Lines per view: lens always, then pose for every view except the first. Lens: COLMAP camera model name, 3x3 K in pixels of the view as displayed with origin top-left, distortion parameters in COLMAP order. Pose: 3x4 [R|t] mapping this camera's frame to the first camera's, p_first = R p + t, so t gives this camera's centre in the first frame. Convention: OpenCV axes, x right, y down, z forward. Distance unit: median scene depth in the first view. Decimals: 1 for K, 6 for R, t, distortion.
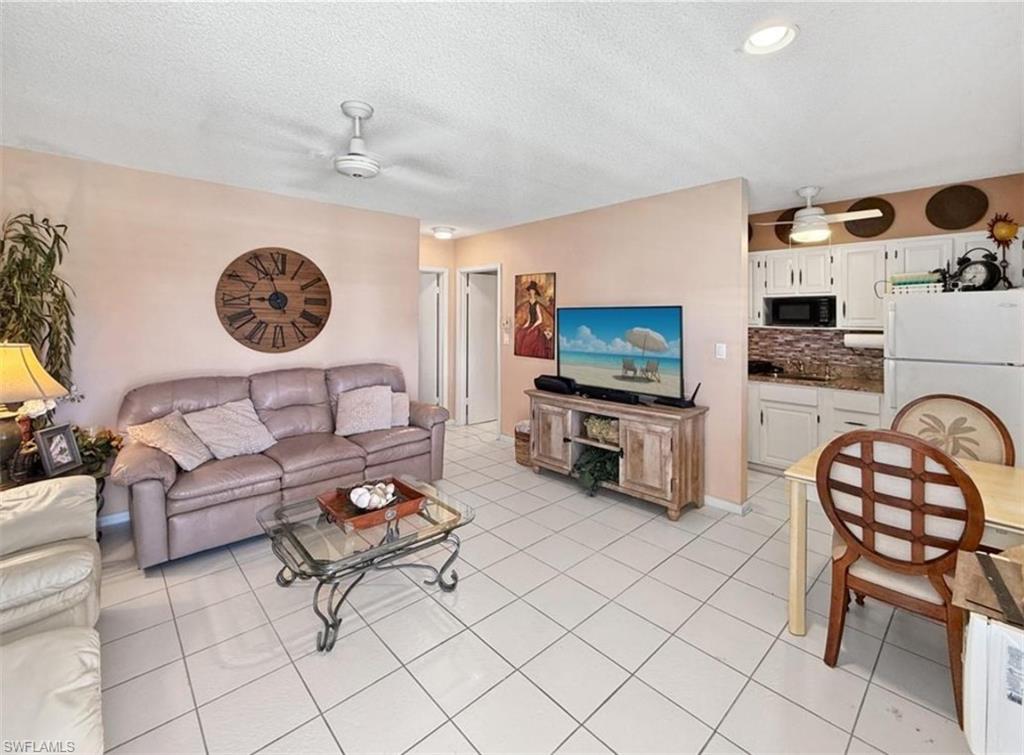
lens RADIAL K [[434.2, 0, 507.3], [0, 434.2, 308.5], [0, 0, 1]] dist [0.008130, 0.000339]
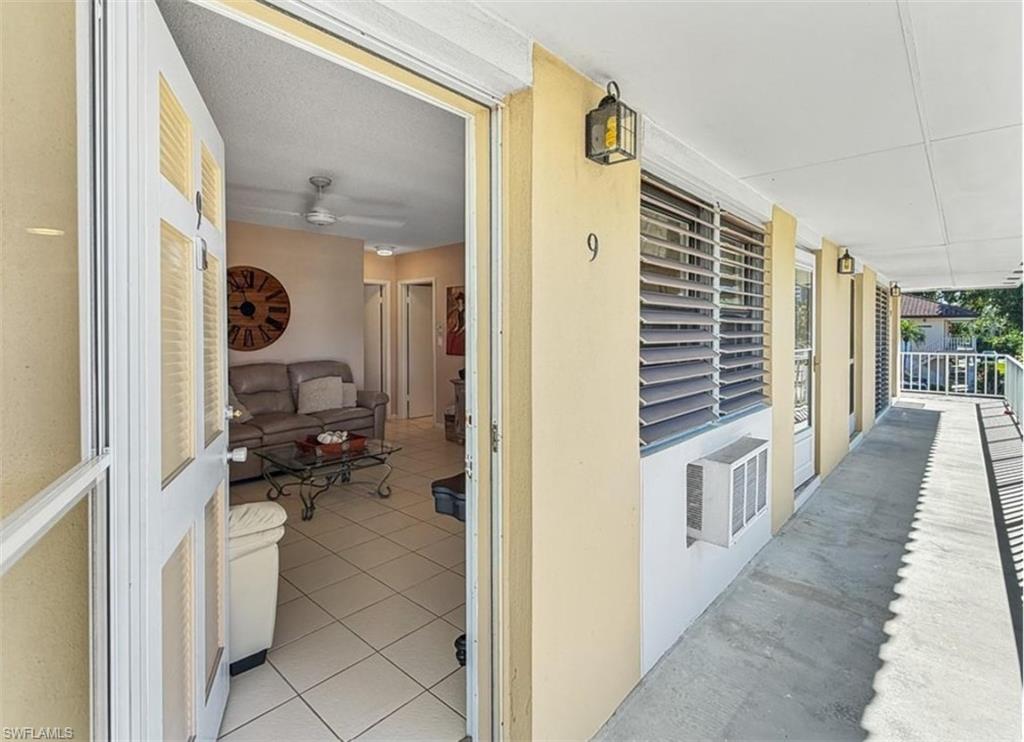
lens RADIAL K [[489.5, 0, 509.4], [0, 489.5, 322.6], [0, 0, 1]] dist [0.015316, -0.004010]
pose [[0.996156, -0.007171, 0.087303, 0.094712], [0.006709, 0.999962, 0.005587, 0.017914], [-0.087339, -0.004980, 0.996166, -0.460076]]
